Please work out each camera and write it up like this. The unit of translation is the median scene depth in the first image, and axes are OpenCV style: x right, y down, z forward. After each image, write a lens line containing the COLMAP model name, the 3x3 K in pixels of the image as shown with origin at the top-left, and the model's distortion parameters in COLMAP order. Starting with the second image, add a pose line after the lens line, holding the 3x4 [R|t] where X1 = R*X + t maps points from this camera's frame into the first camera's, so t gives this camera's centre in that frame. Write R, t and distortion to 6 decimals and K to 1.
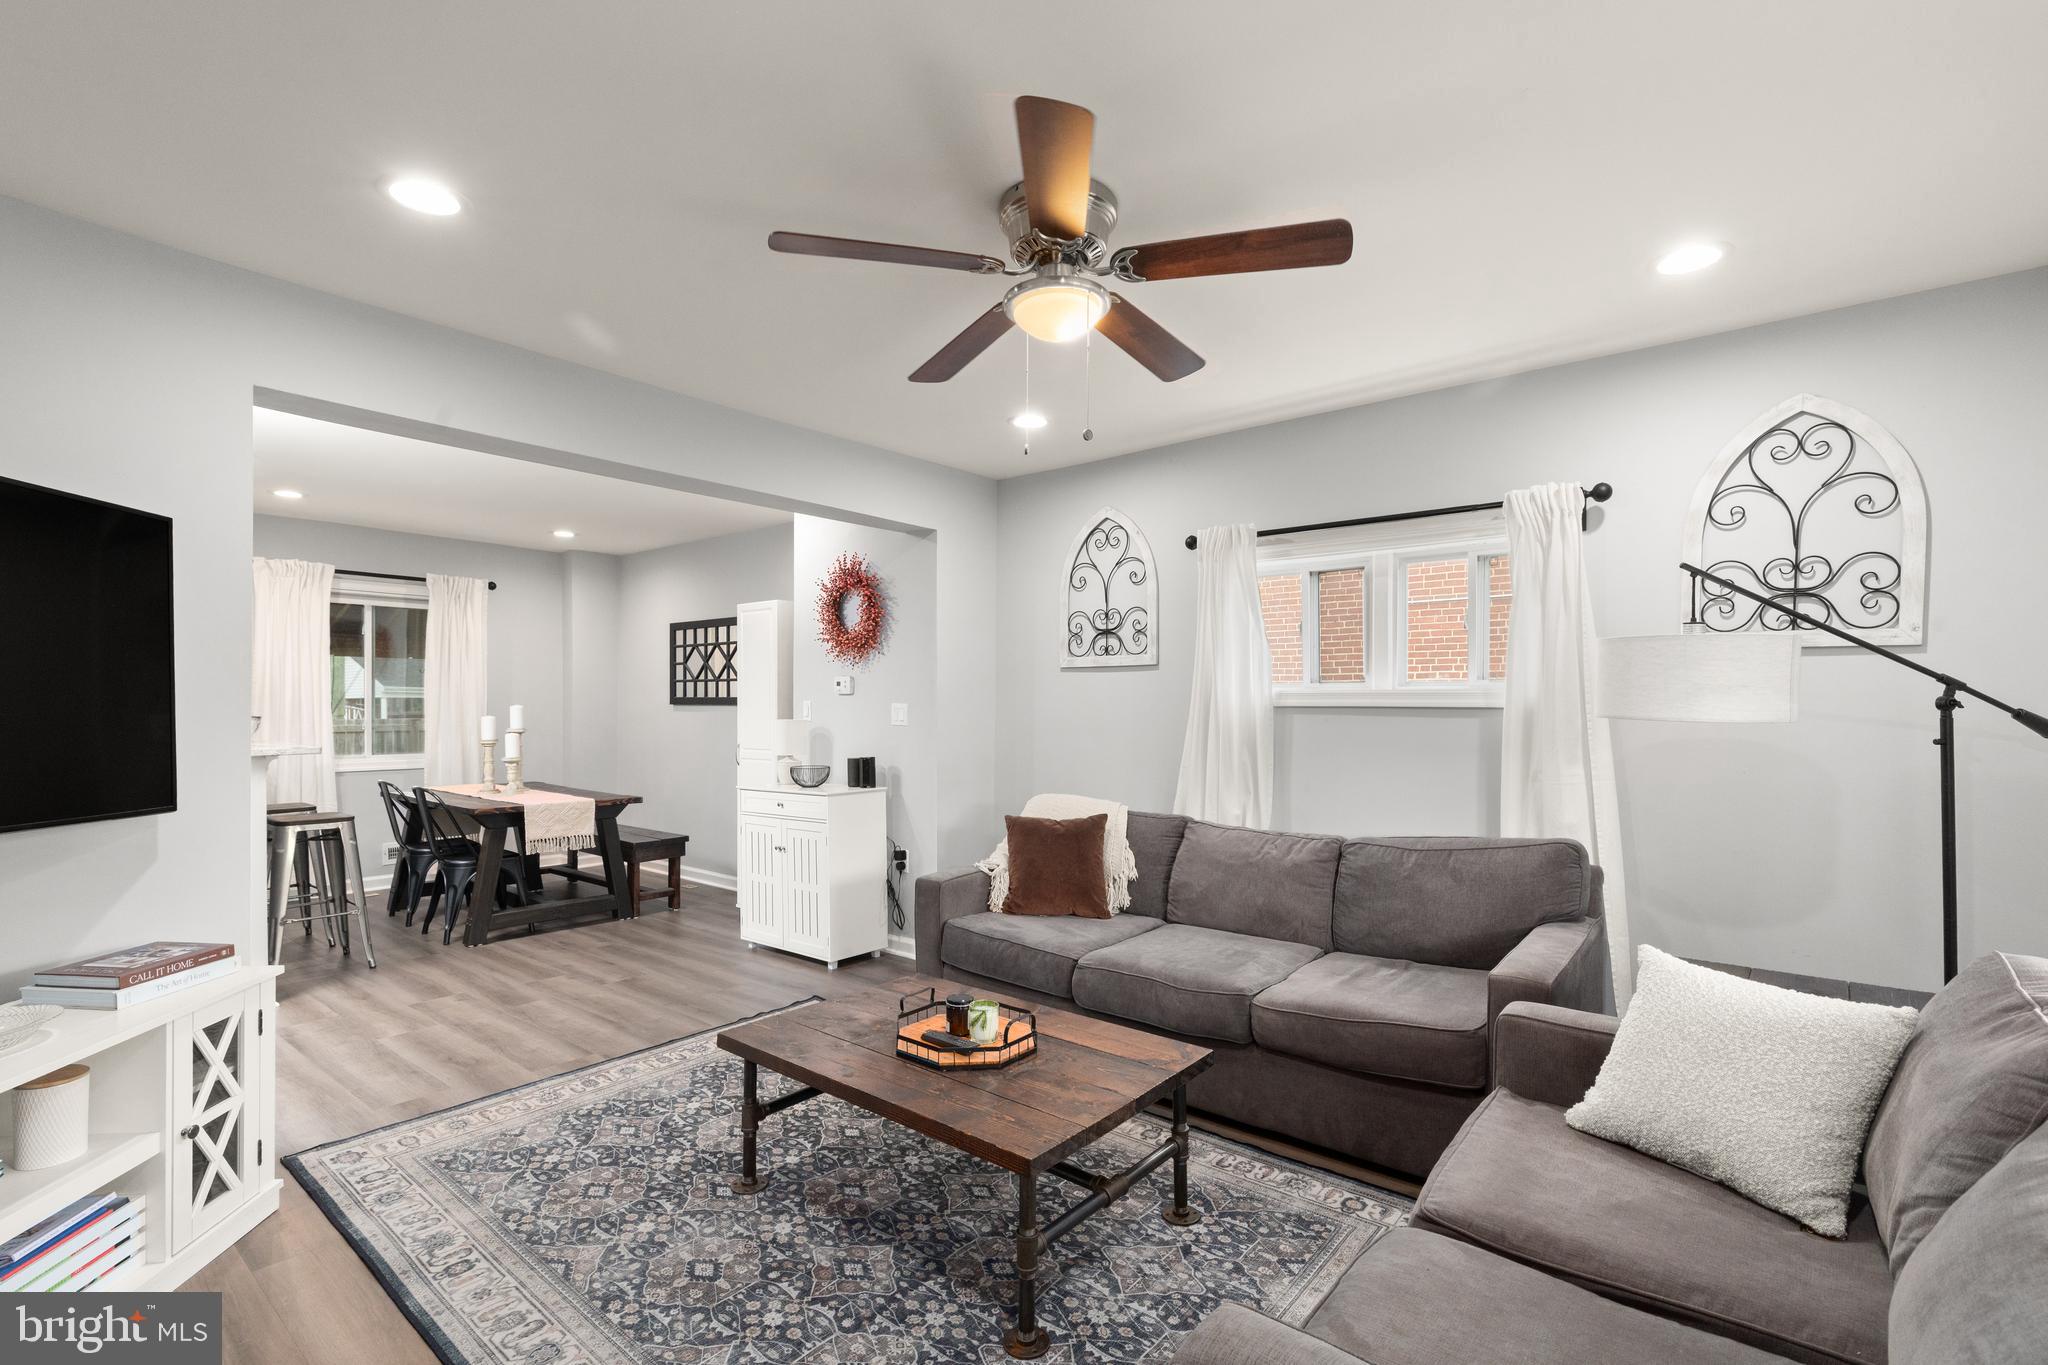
lens RADIAL K [[925.3, 0, 1033.4], [0, 925.3, 714.6], [0, 0, 1]] dist [0.005051, -0.002759]
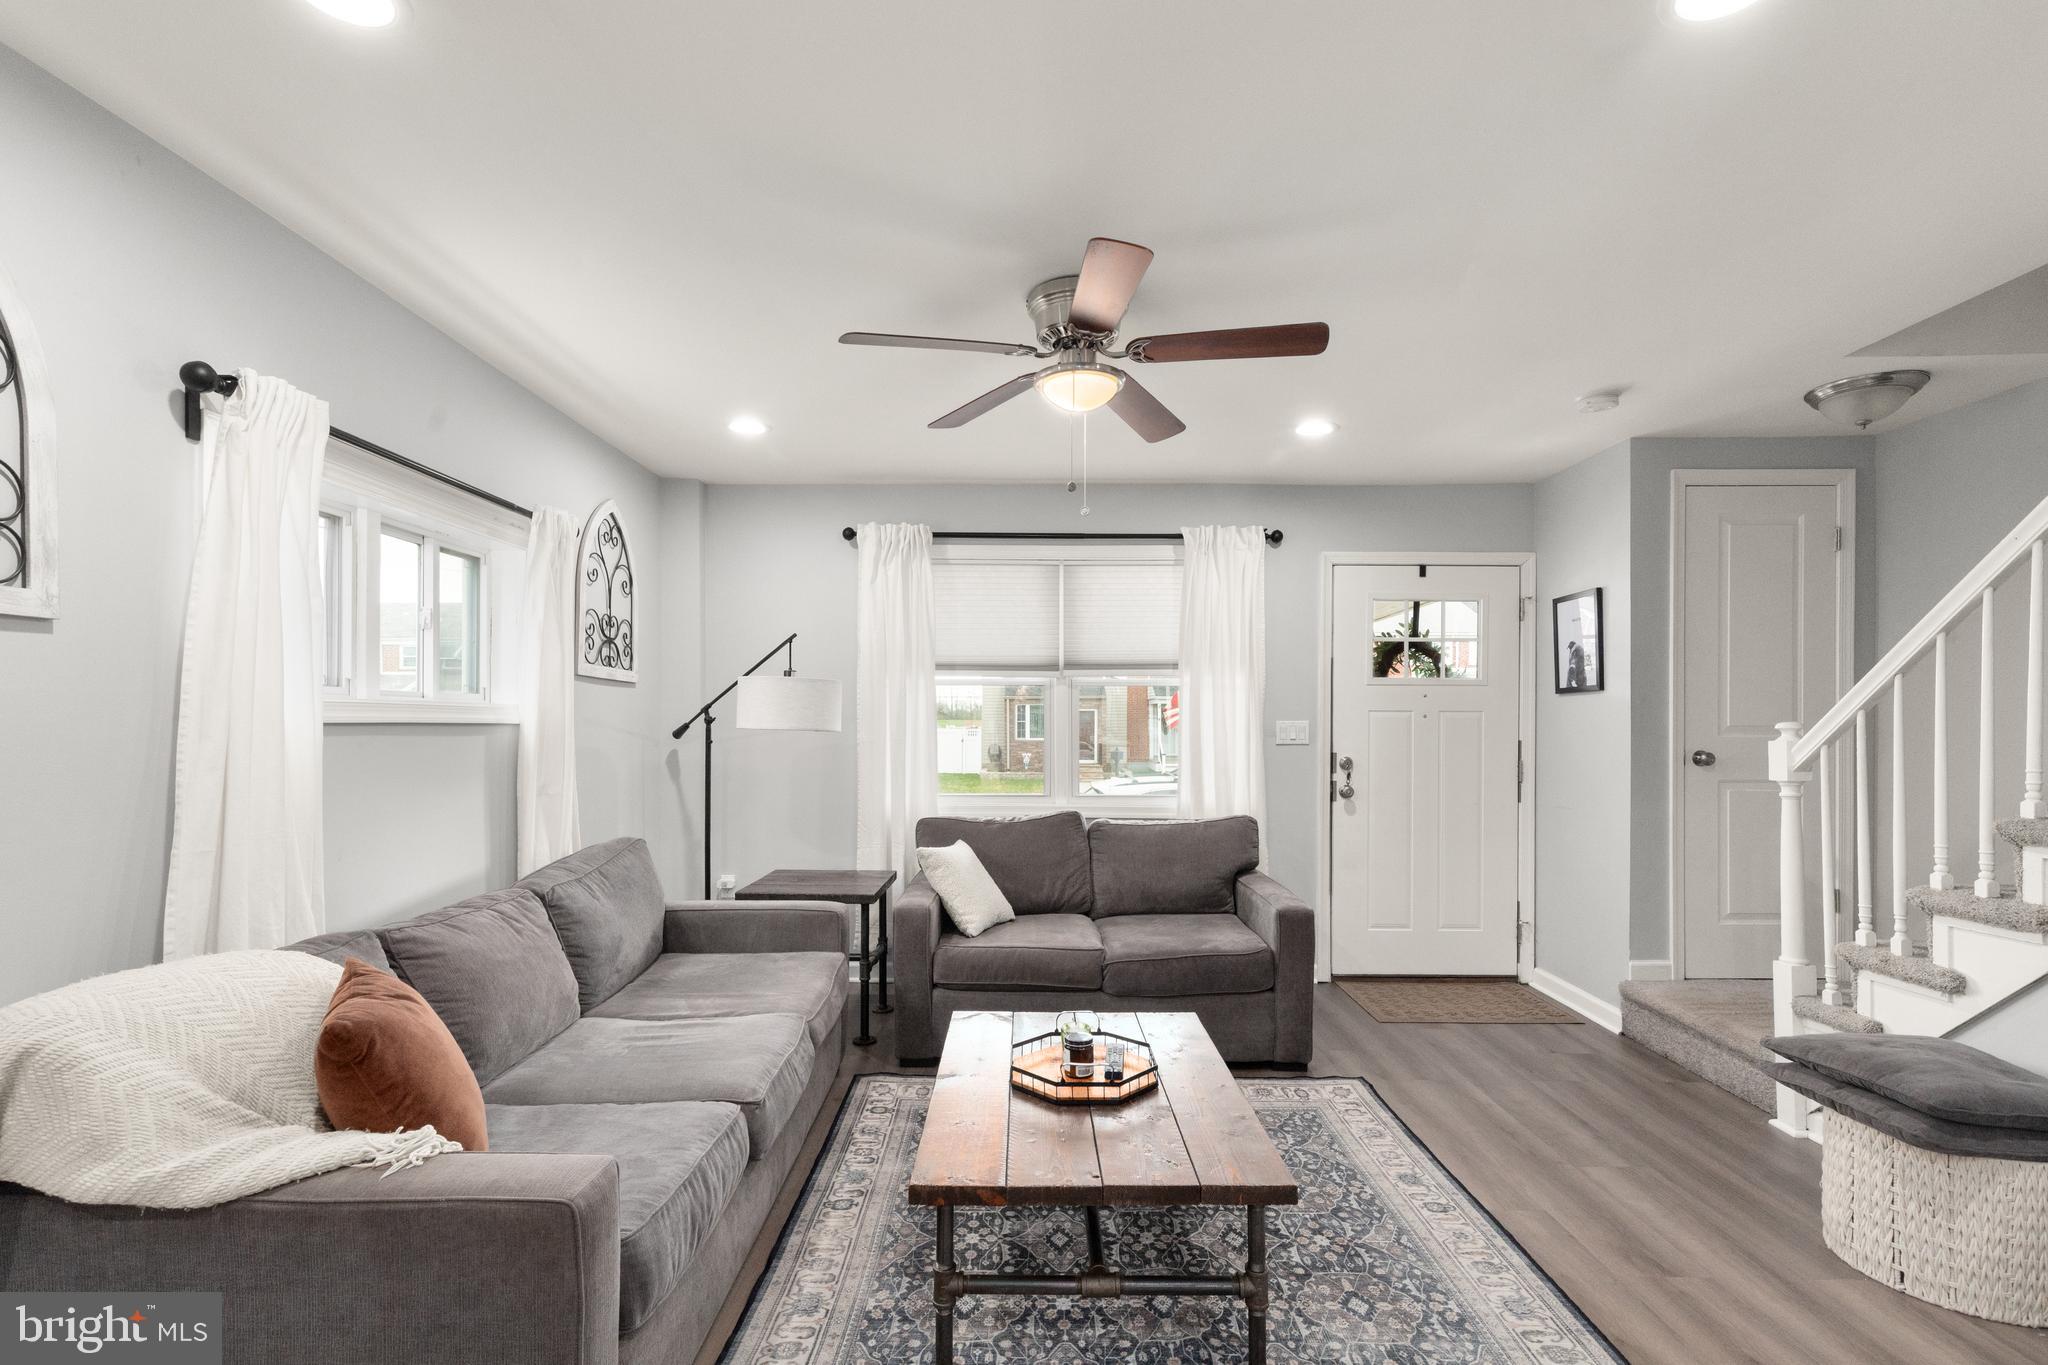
lens RADIAL K [[925.3, 0, 1020.1], [0, 925.3, 731.9], [0, 0, 1]] dist [0.005051, -0.002759]
pose [[-0.618290, -0.011294, 0.785869, -0.307816], [0.005013, 0.999820, 0.018313, -0.007334], [-0.785934, 0.015262, -0.618122, 0.644921]]
